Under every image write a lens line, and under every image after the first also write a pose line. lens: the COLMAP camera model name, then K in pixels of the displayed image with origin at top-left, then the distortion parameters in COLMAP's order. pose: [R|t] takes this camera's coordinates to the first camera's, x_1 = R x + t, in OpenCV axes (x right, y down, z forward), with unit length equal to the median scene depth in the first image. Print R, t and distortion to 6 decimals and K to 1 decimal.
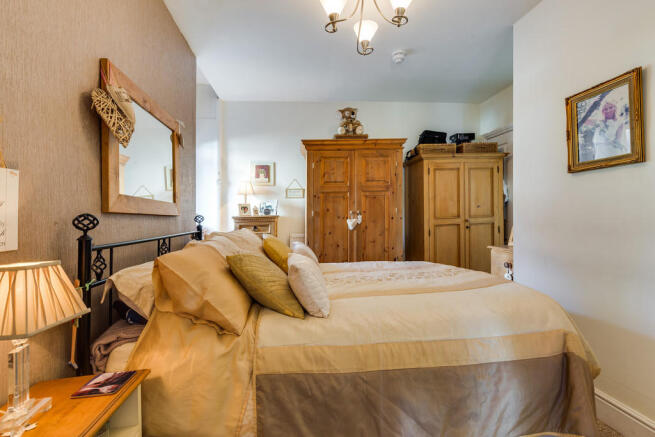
lens RADIAL K [[295.0, 0, 318.2], [0, 295.0, 208.3], [0, 0, 1]] dist [0.008821, -0.000484]
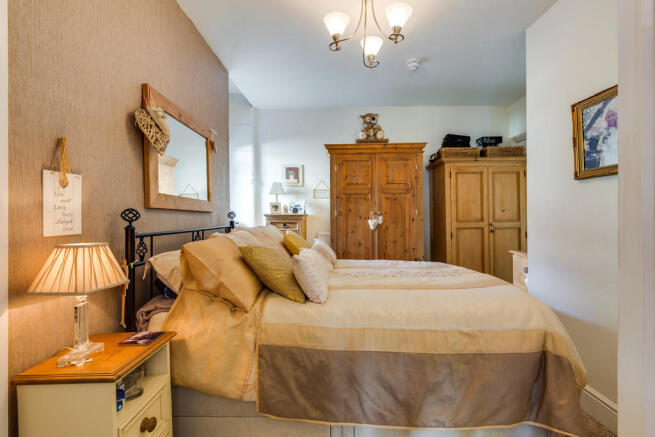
lens RADIAL K [[295.0, 0, 327.9], [0, 295.0, 217.7], [0, 0, 1]] dist [0.008821, -0.000484]
pose [[0.991250, 0.029495, -0.128657, 0.181970], [-0.025085, 0.999046, 0.035759, -0.007414], [0.129588, -0.032219, 0.991044, -0.127173]]
